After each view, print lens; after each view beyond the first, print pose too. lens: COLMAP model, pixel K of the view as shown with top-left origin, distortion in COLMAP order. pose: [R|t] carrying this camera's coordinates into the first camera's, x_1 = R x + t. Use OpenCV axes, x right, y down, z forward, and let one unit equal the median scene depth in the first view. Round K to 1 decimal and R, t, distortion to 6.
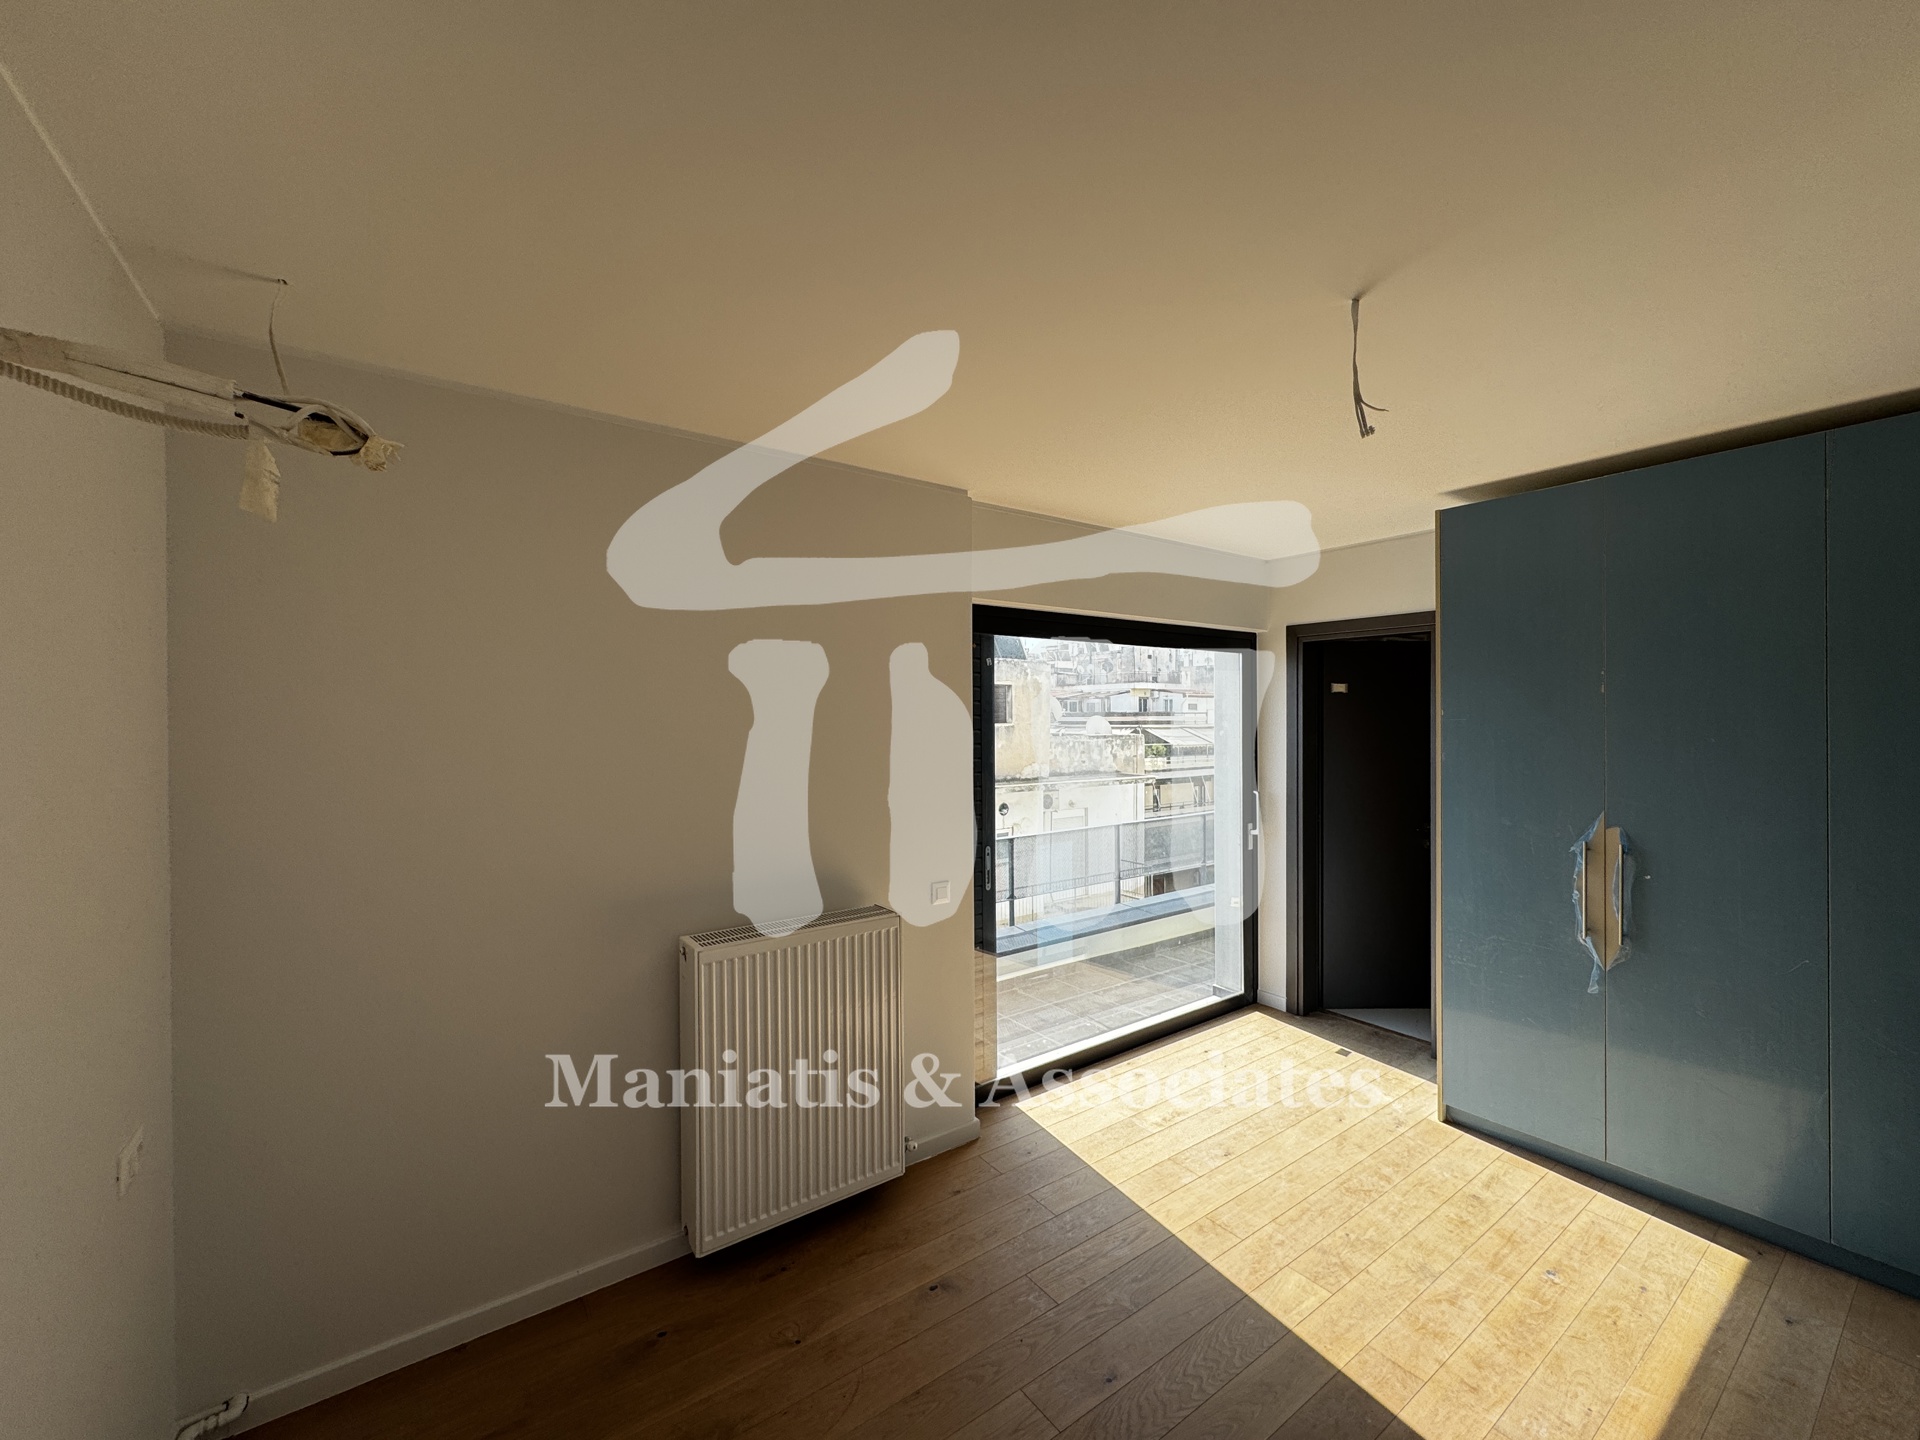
lens RADIAL K [[769.5, 0, 960.7], [0, 769.5, 721.8], [0, 0, 1]] dist [-0.002785, 0.001203]
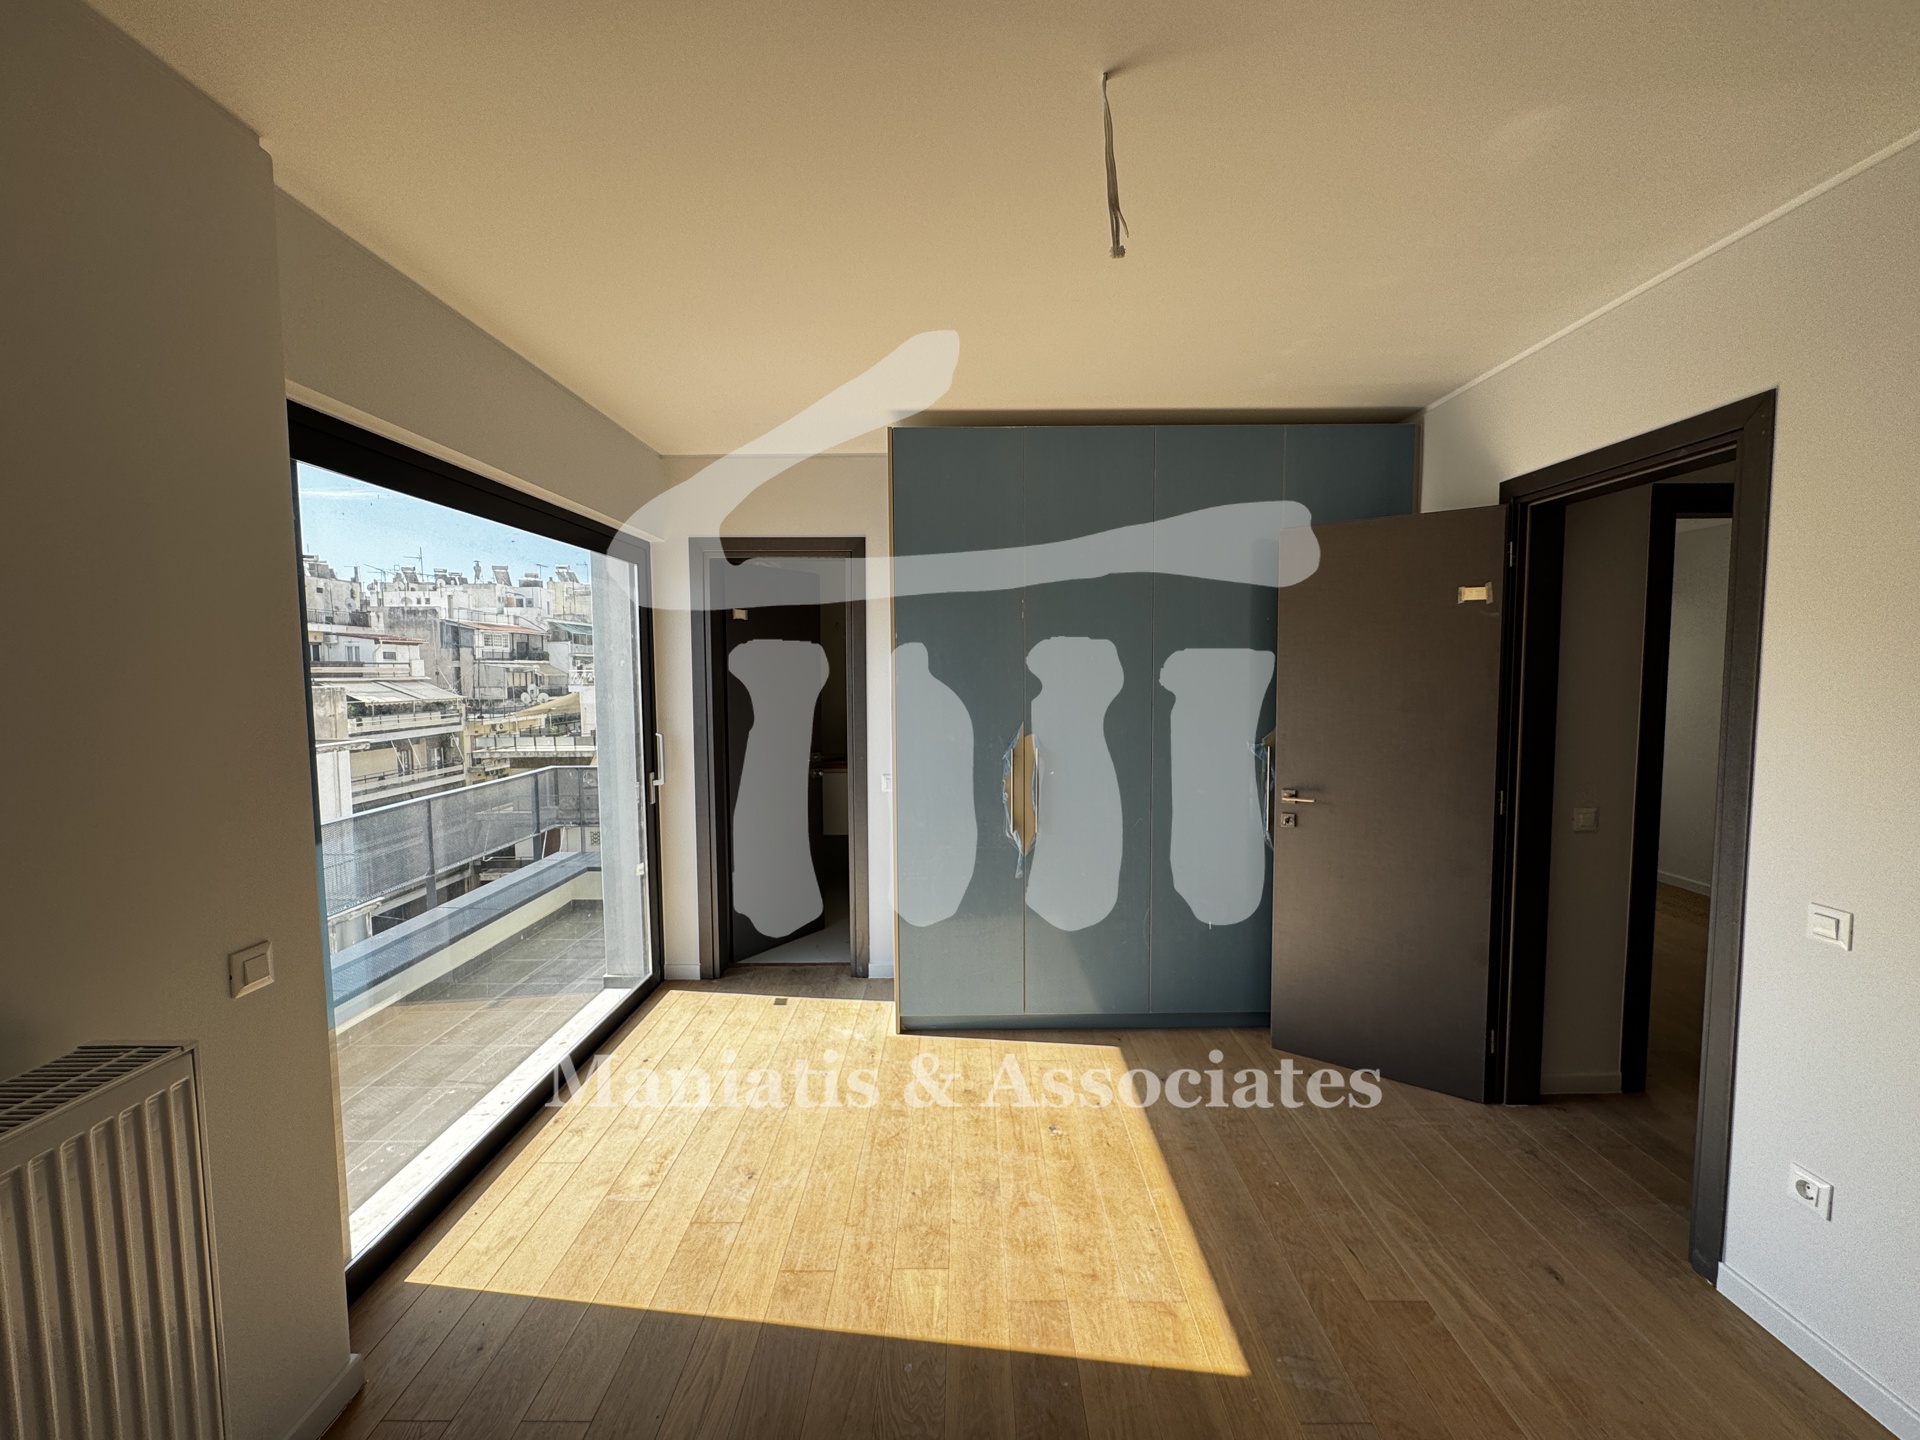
lens RADIAL K [[769.5, 0, 960.7], [0, 769.5, 721.8], [0, 0, 1]] dist [-0.002785, 0.001203]
pose [[0.586143, -0.053865, 0.808415, -0.102106], [0.005113, 0.998014, 0.062791, 0.027626], [-0.810192, -0.032671, 0.585254, 0.252758]]
